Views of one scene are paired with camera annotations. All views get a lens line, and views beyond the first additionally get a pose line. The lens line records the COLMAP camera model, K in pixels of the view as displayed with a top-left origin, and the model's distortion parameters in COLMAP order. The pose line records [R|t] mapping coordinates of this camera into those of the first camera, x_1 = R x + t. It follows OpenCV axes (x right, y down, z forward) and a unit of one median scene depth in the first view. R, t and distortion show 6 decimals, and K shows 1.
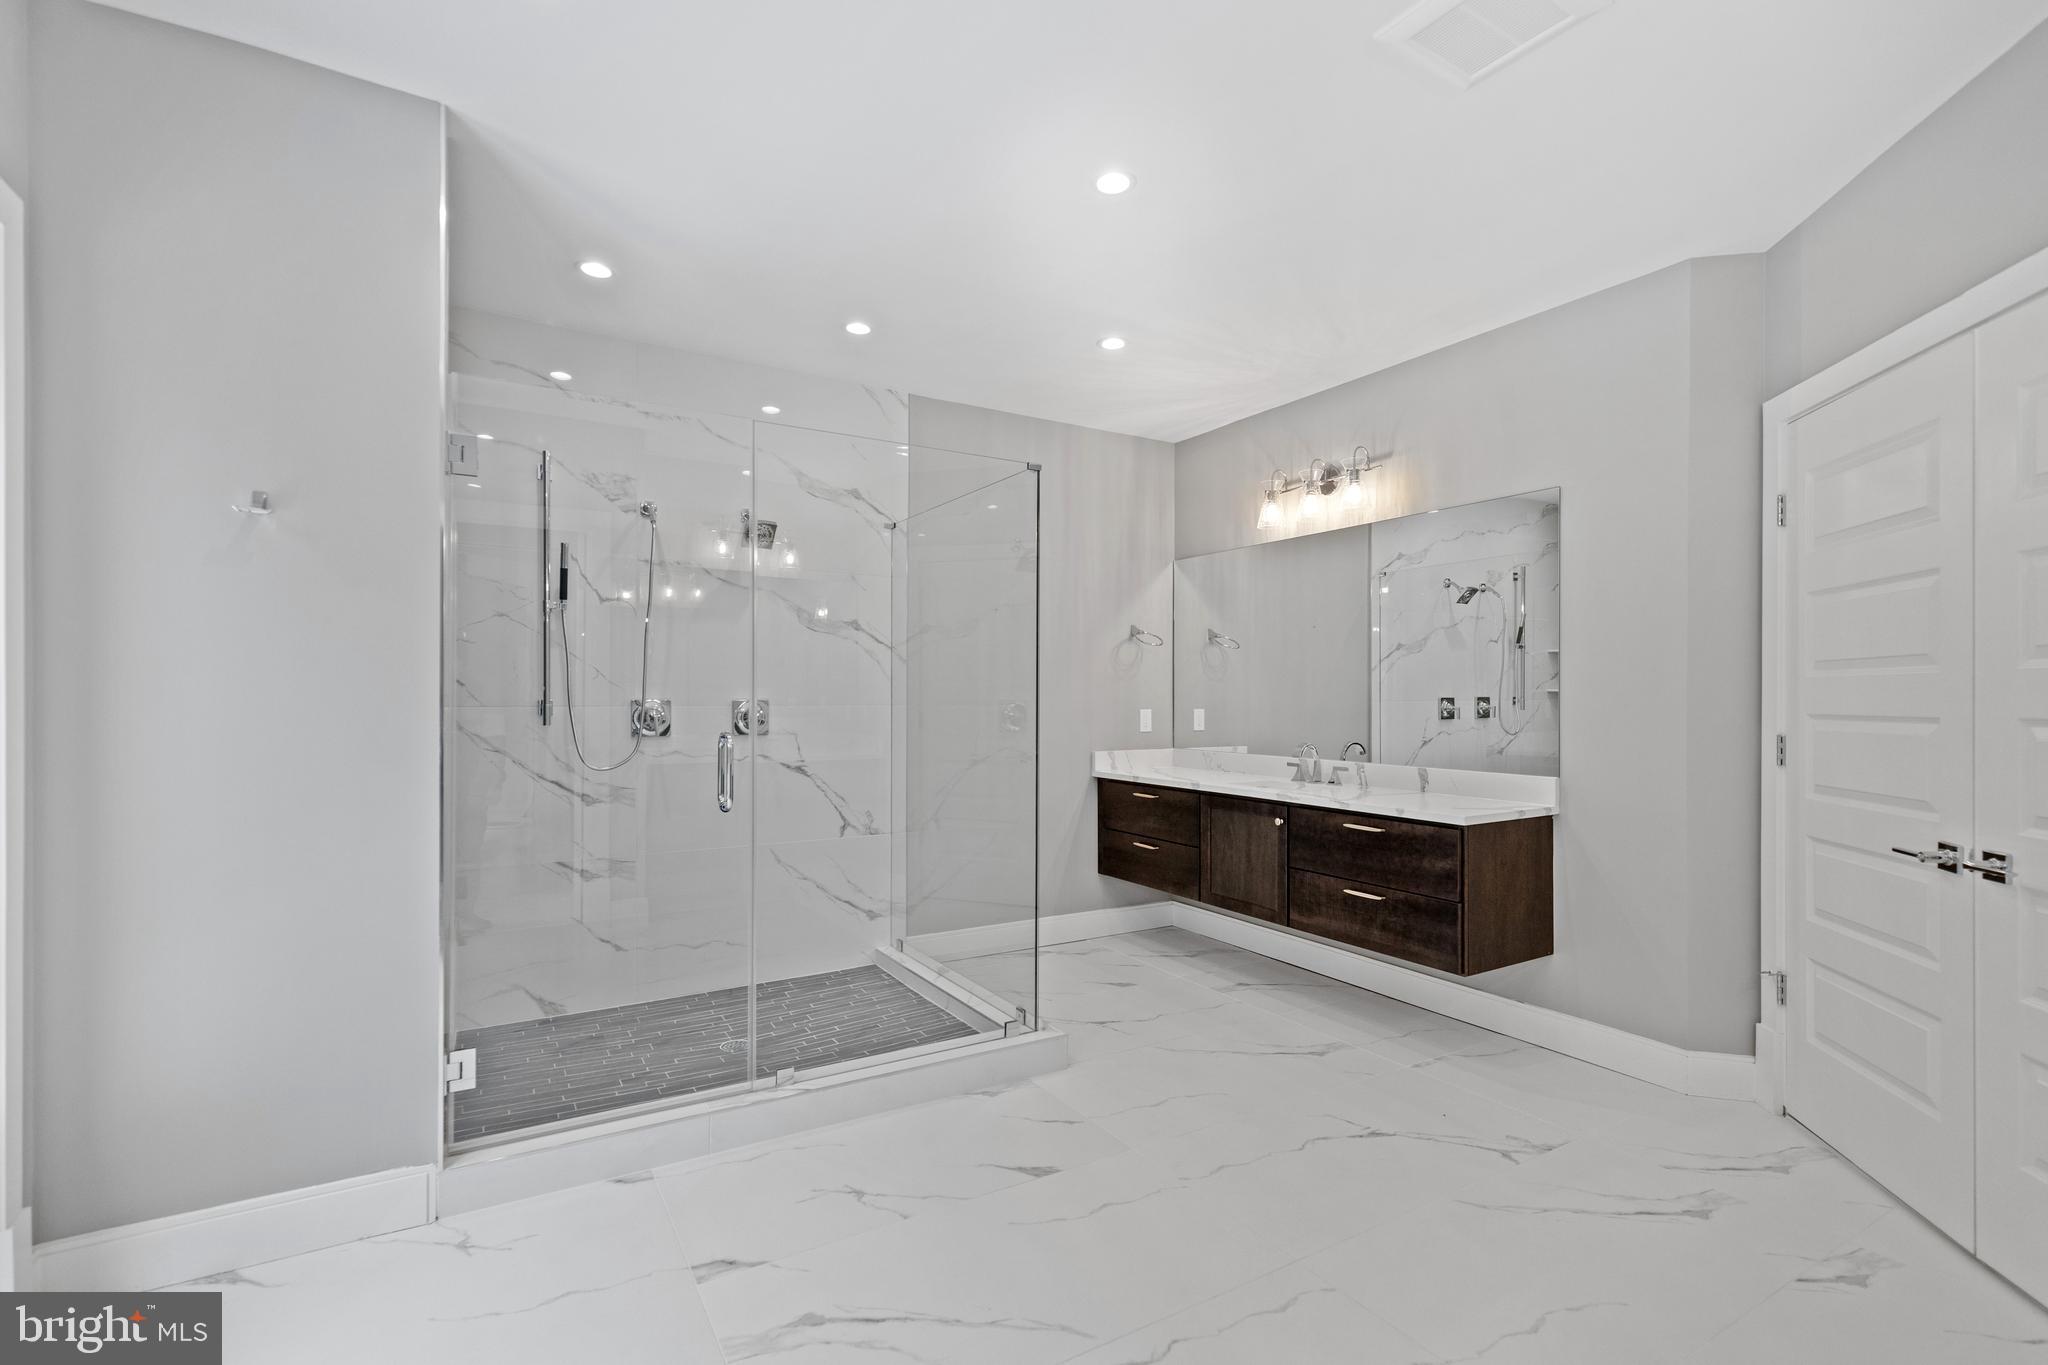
lens RADIAL K [[939.9, 0, 1023.3], [0, 939.9, 695.0], [0, 0, 1]] dist [0.020379, -0.000295]
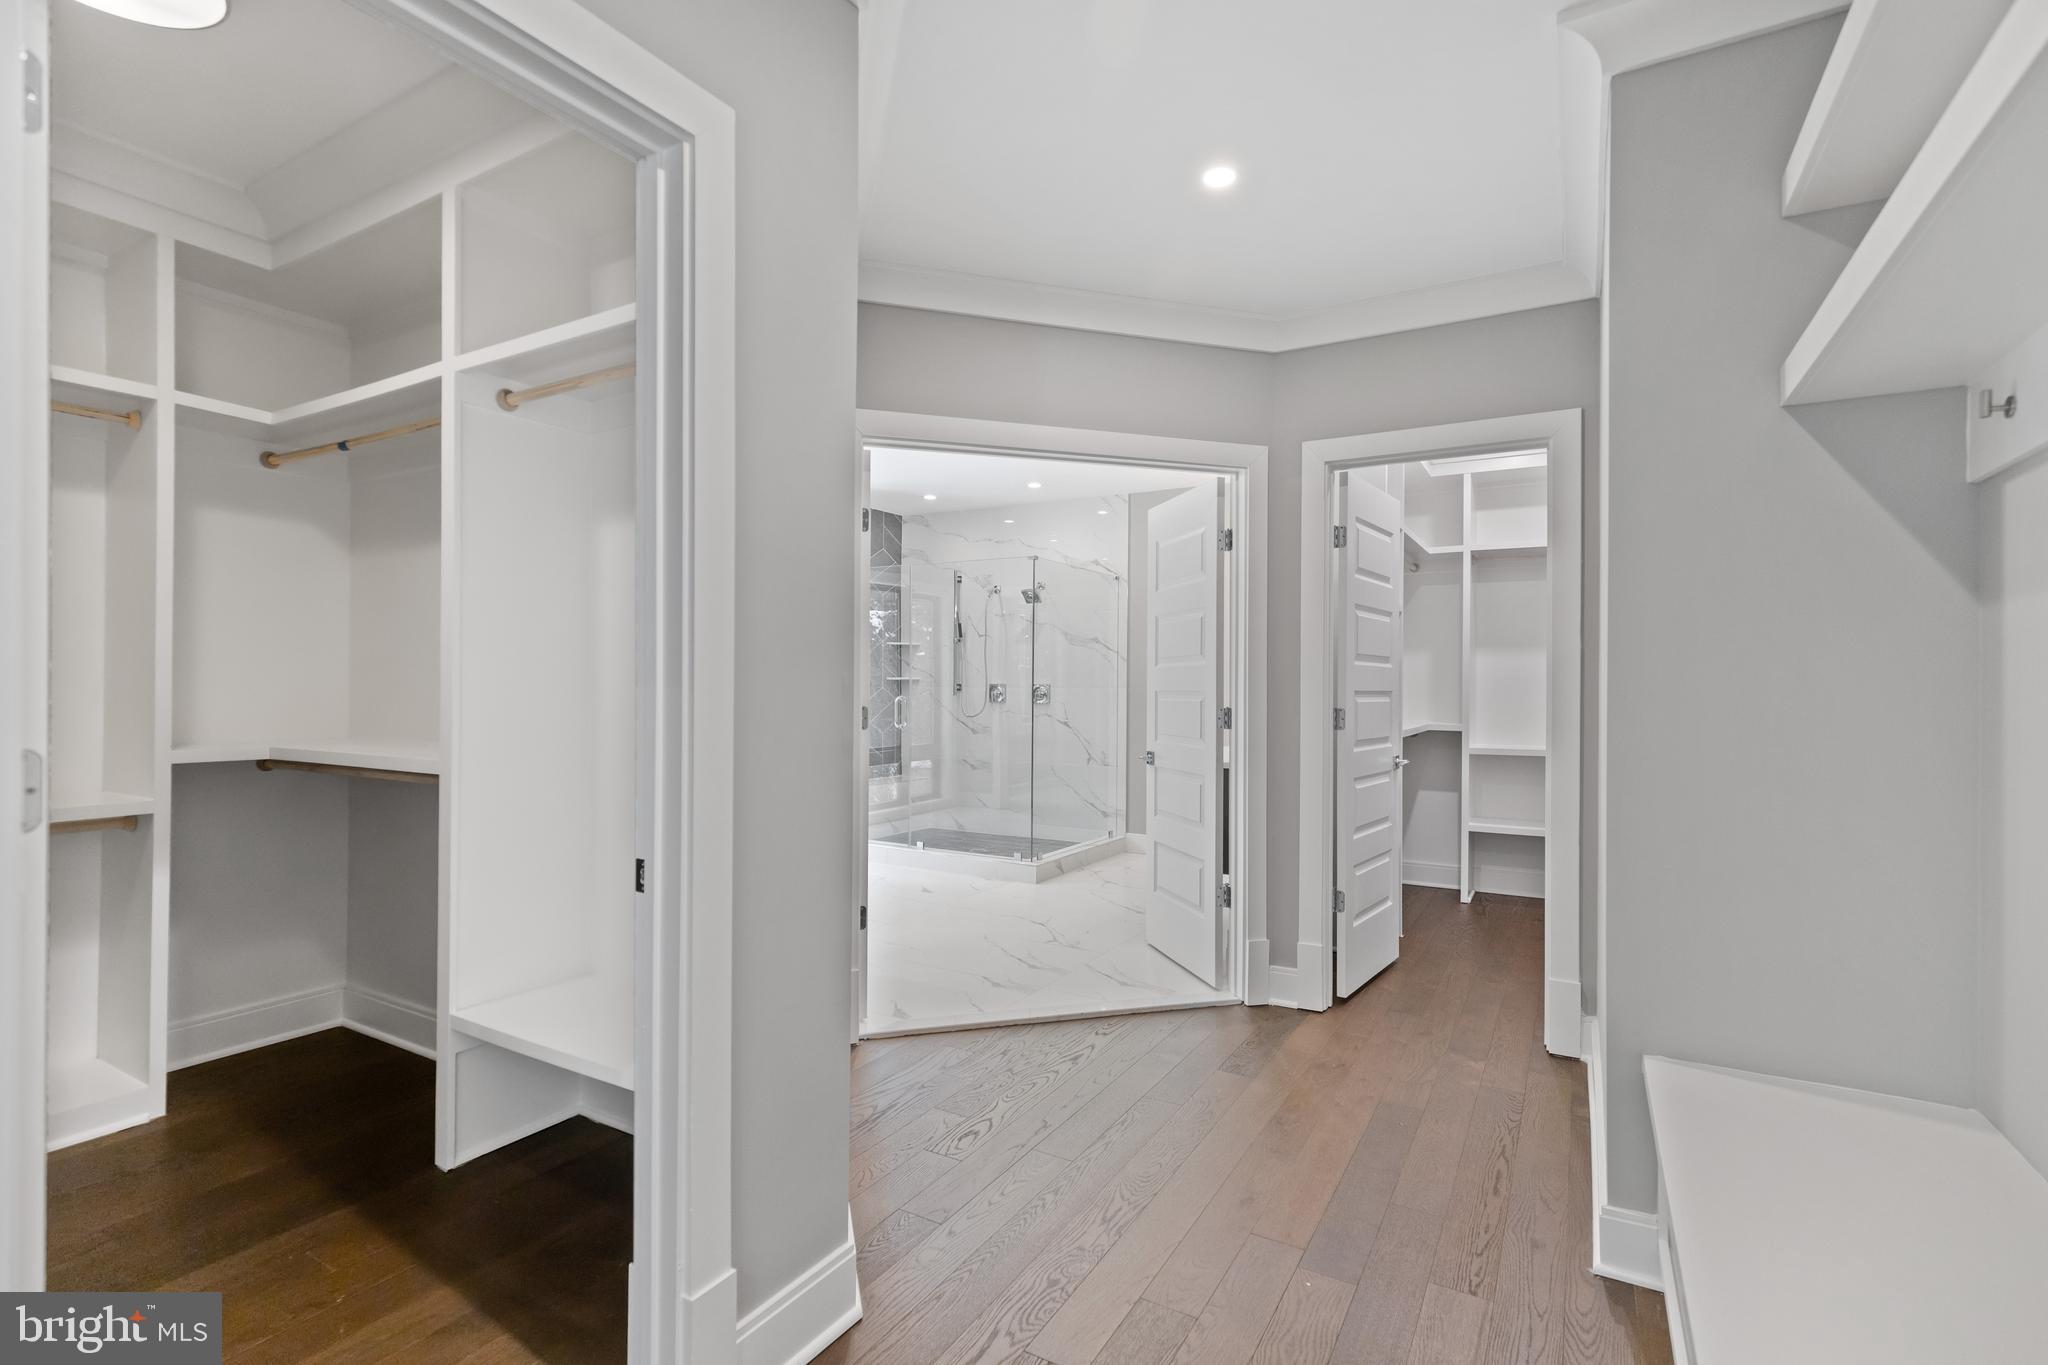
lens RADIAL K [[939.9, 0, 1021.9], [0, 939.9, 687.6], [0, 0, 1]] dist [0.020379, -0.000295]
pose [[0.477533, -0.001055, -0.878613, 1.231842], [-0.006245, 0.999970, -0.004595, 0.019614], [0.878591, 0.007681, 0.477512, 0.082223]]
